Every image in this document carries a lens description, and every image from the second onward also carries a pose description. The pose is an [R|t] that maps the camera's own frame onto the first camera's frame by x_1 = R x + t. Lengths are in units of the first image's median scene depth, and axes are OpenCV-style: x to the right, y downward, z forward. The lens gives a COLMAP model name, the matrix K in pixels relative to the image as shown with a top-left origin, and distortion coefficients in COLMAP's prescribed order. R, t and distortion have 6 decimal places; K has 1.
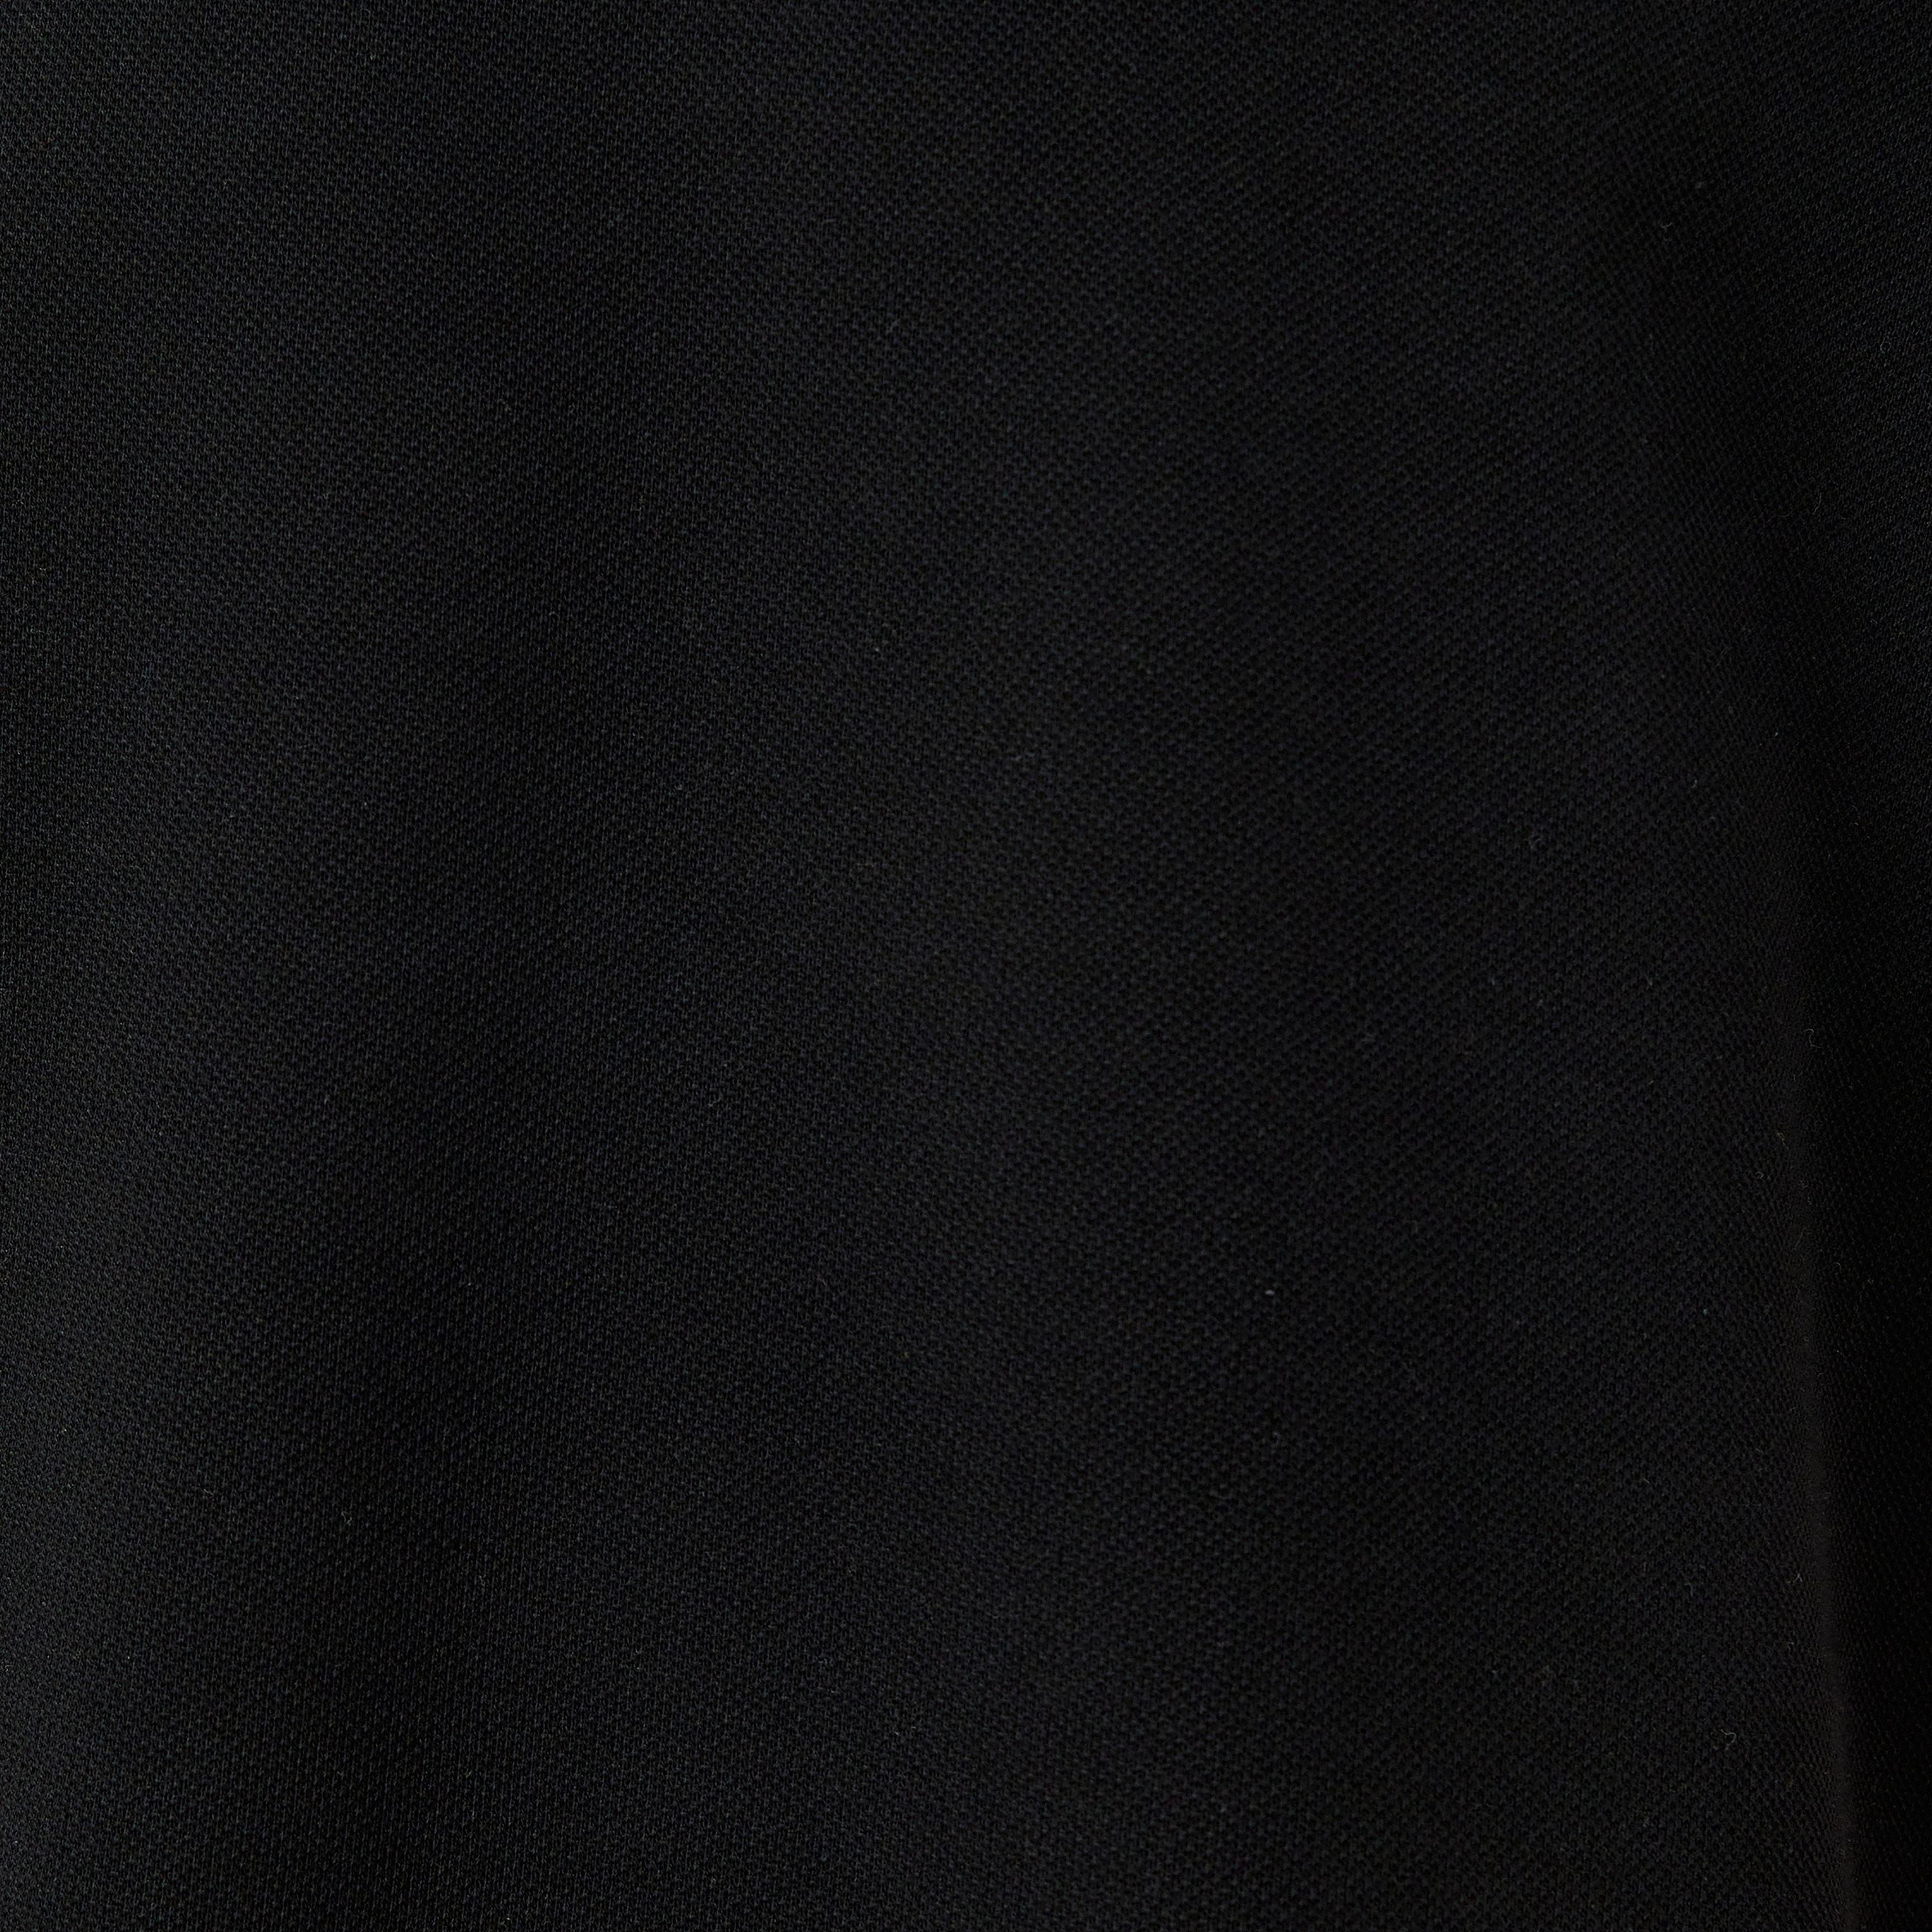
lens RADIAL K [[2483.1, 0, 966.0], [0, 2483.1, 966.0], [0, 0, 1]] dist [-0.114122, 0.053820]
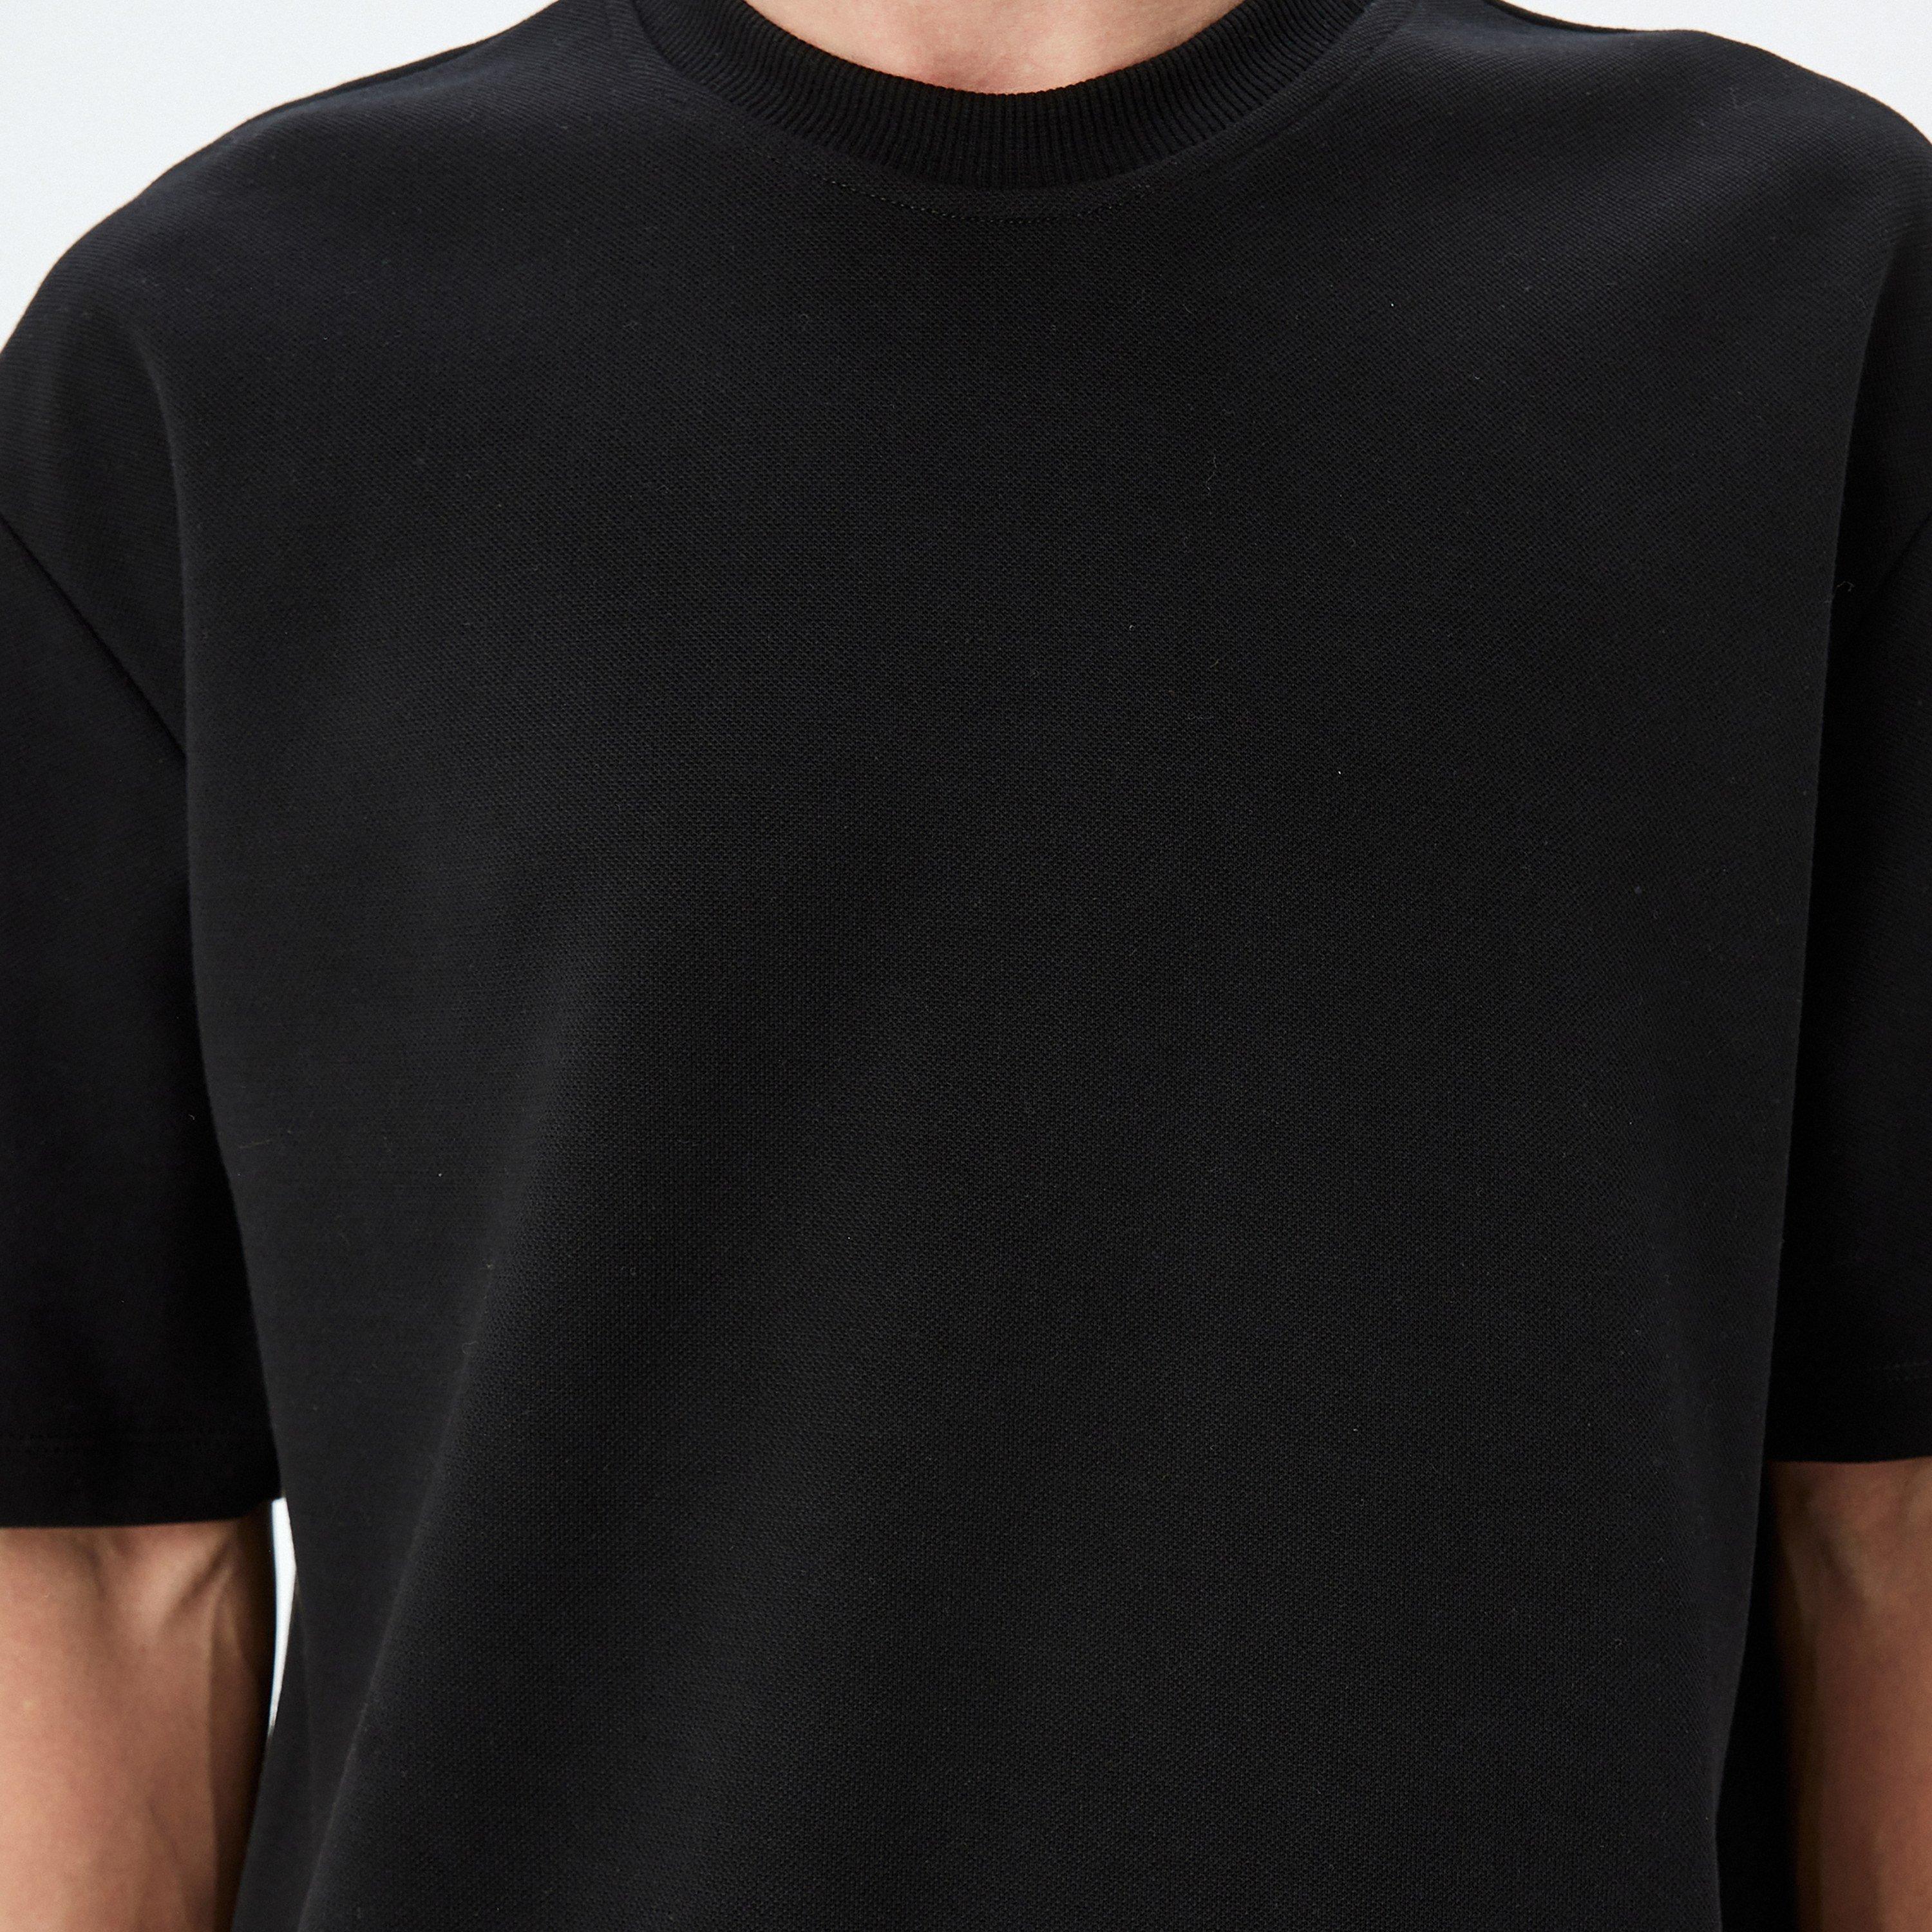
lens RADIAL K [[2483.1, 0, 966.0], [0, 2483.1, 966.0], [0, 0, 1]] dist [-0.114122, 0.053820]
pose [[0.990781, -0.074870, -0.112908, 0.062160], [0.045917, 0.969669, -0.240068, 0.216714], [0.127457, 0.232671, 0.964167, -0.924654]]
